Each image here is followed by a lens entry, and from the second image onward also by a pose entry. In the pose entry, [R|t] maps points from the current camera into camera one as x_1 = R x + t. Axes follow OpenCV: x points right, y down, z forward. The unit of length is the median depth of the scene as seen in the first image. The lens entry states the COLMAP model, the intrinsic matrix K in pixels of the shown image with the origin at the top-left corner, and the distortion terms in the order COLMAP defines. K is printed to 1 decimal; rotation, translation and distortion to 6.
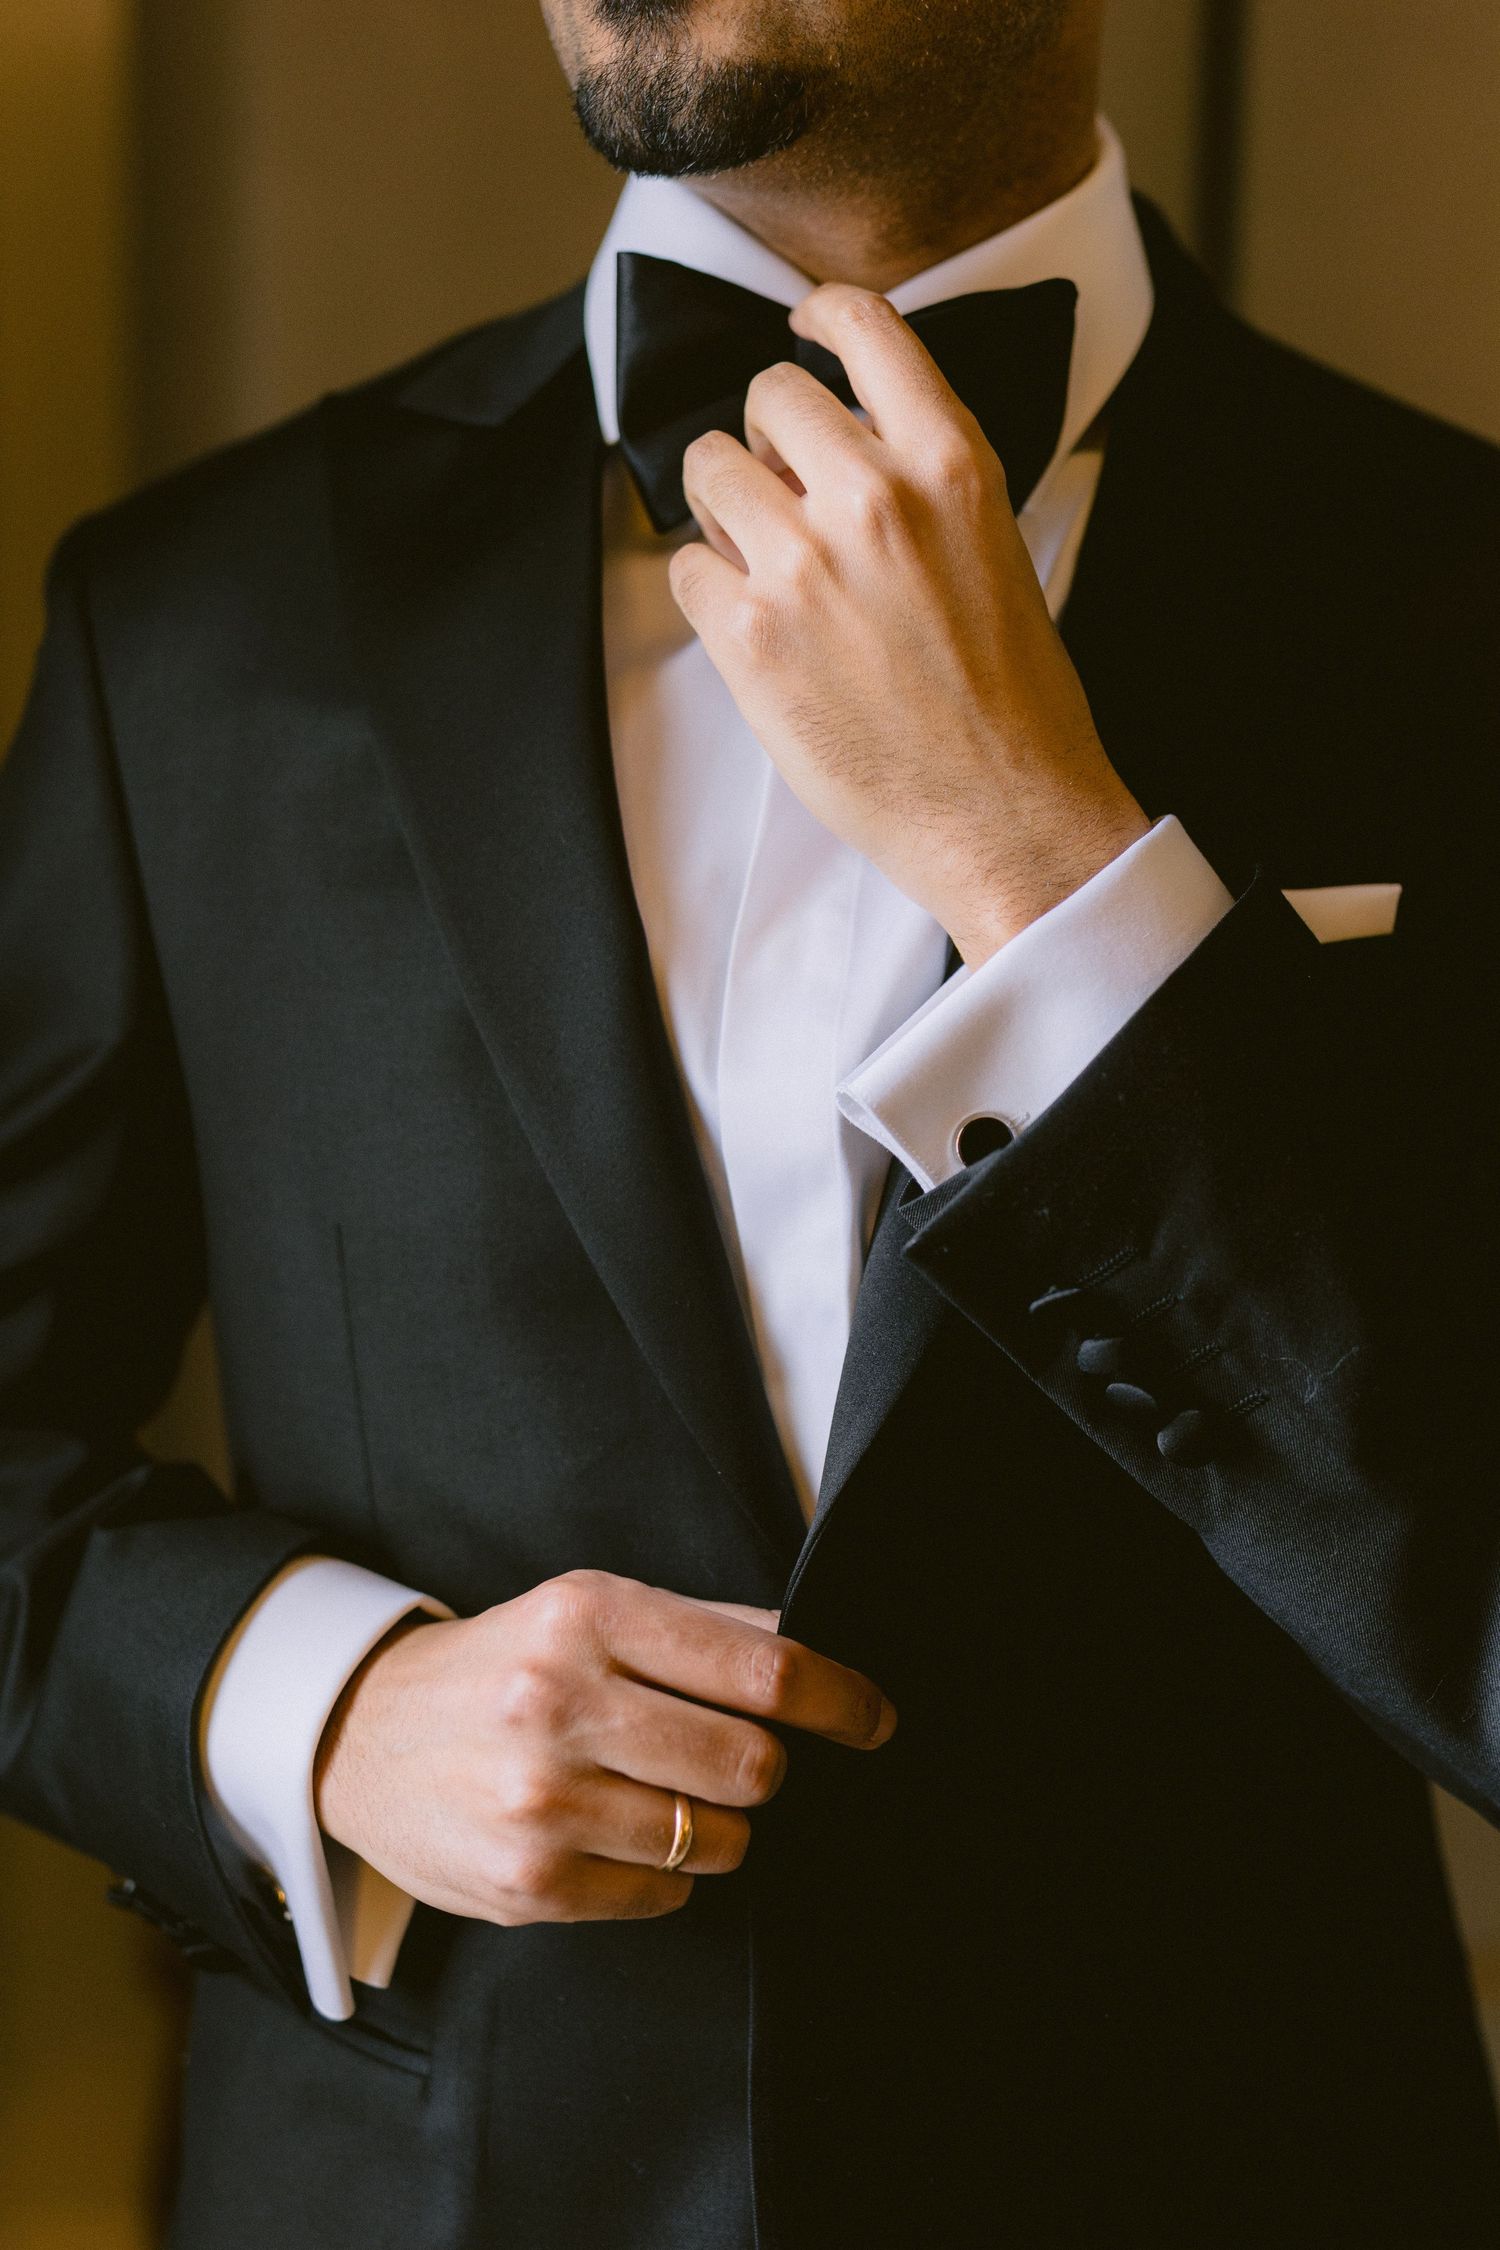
lens RADIAL K [[3365.5, 0, 750.0], [0, 3365.5, 1125.0], [0, 0, 1]] dist [0.201602, 0.090536]
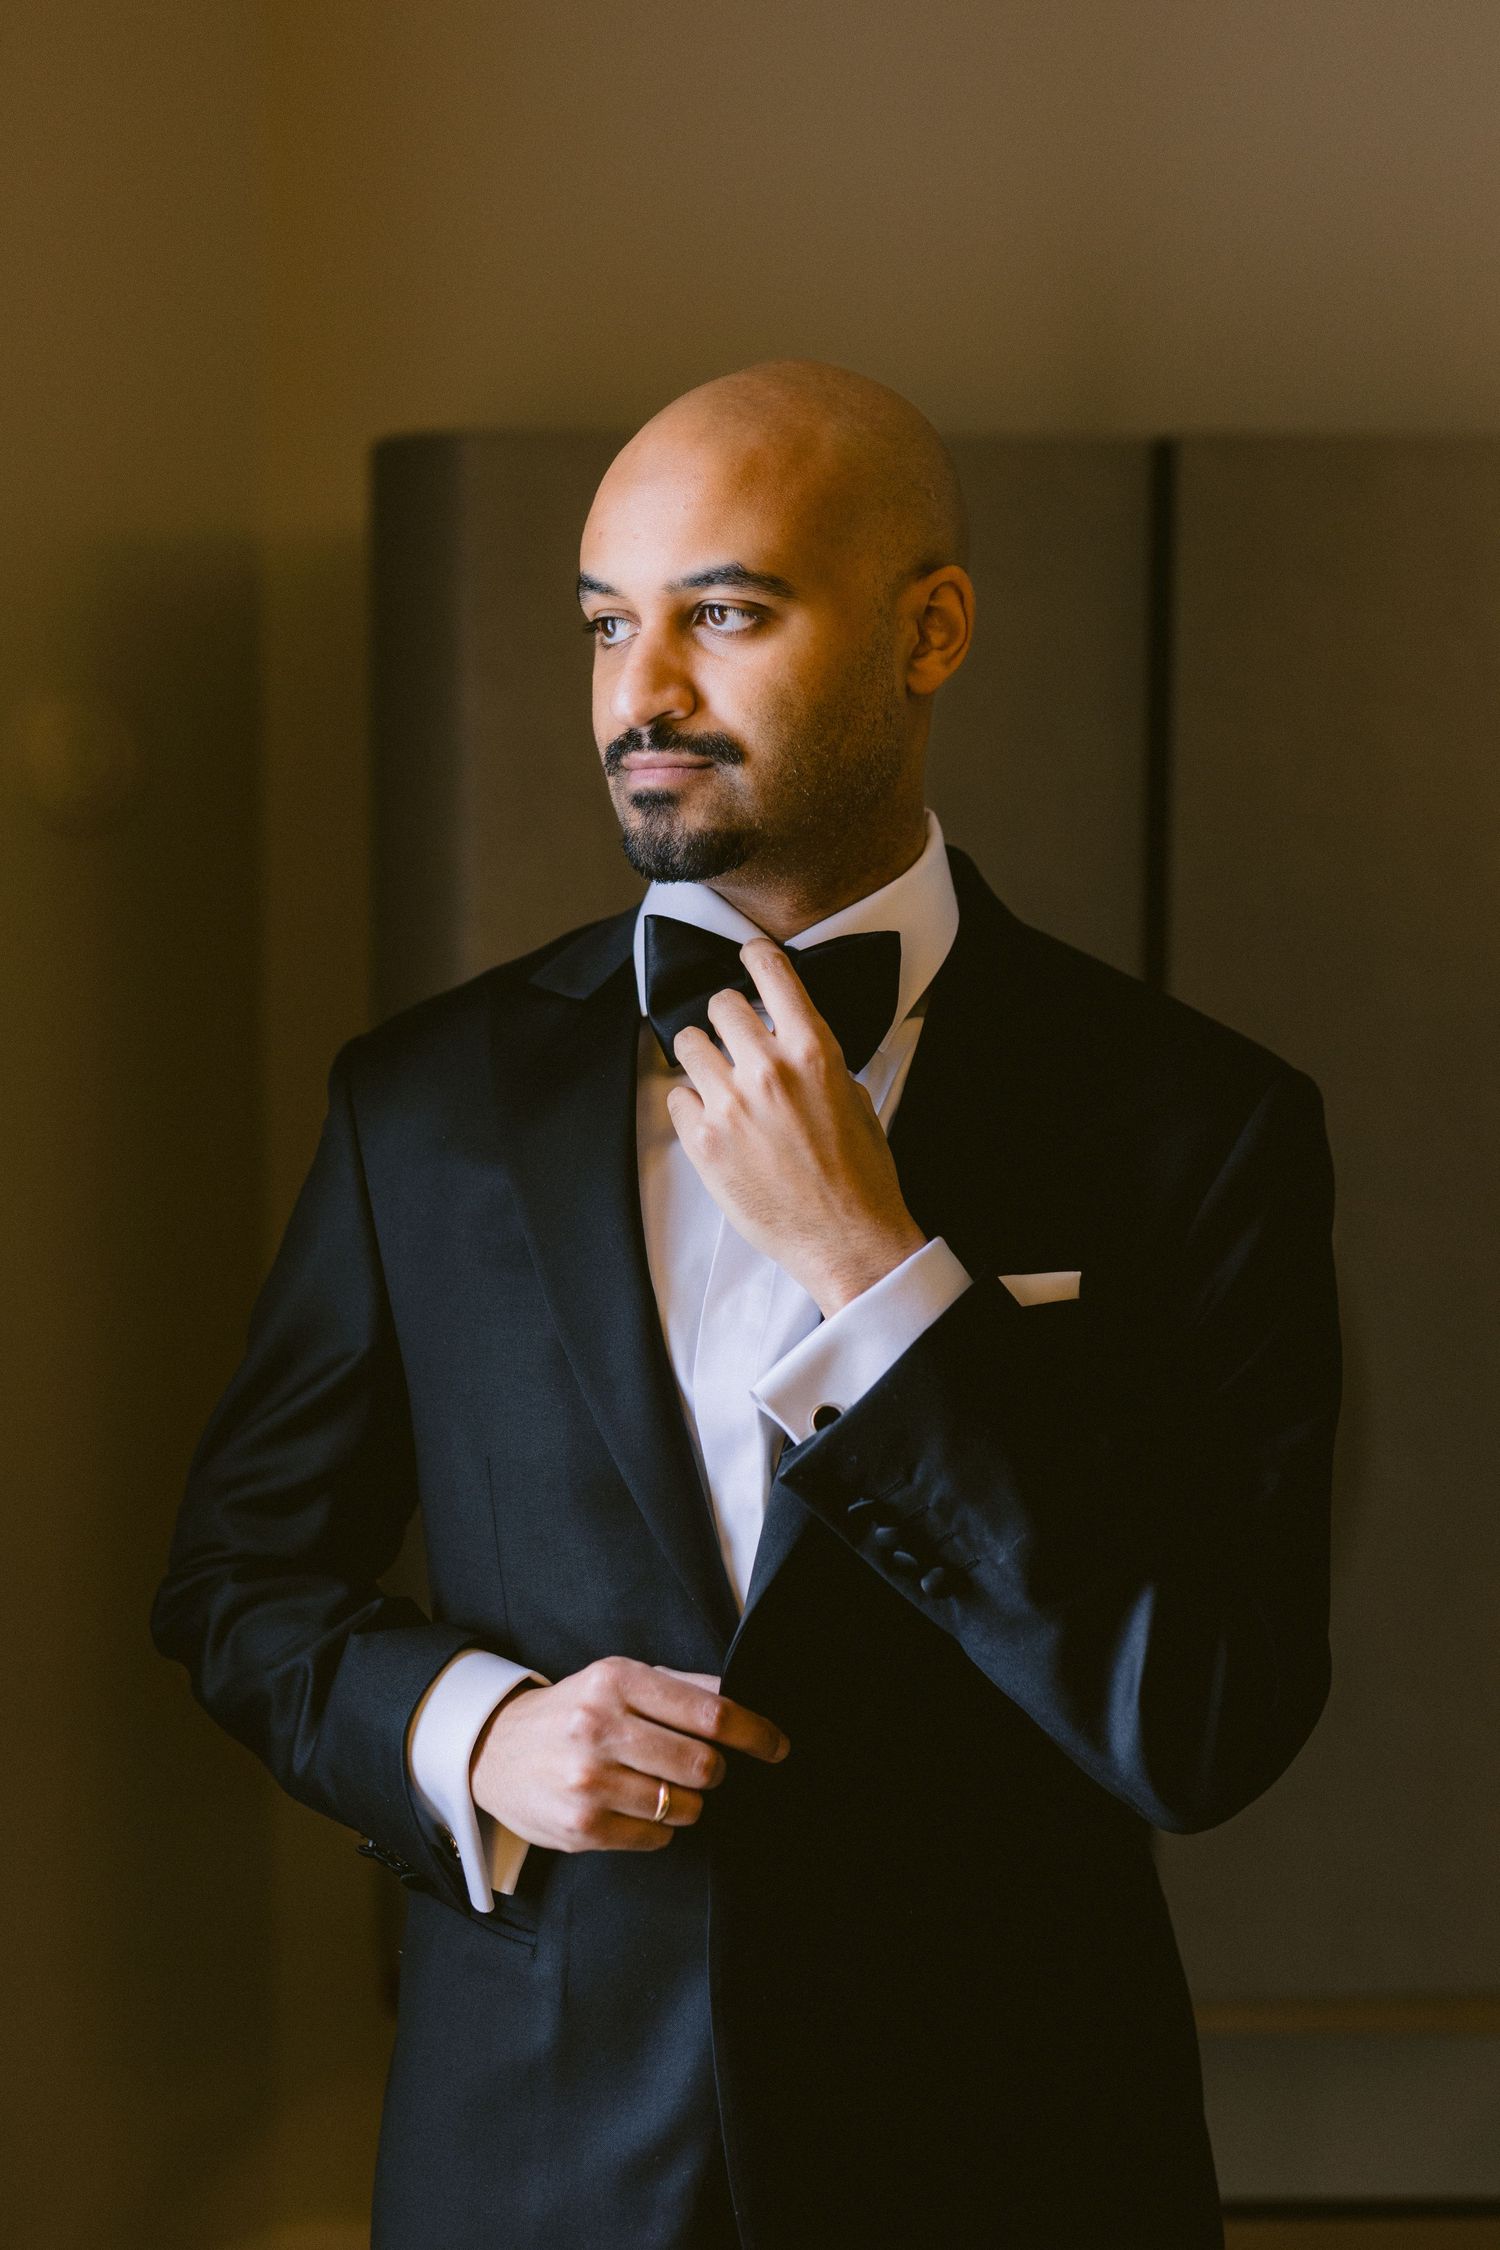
lens RADIAL K [[3365.5, 0, 750.0], [0, 3365.5, 1125.0], [0, 0, 1]] dist [0.201602, 0.090536]
pose [[0.996588, -0.003572, -0.082465, 0.169698], [-0.000581, 0.998735, -0.050281, -0.059517], [0.082540, 0.050157, 0.995325, -0.793690]]
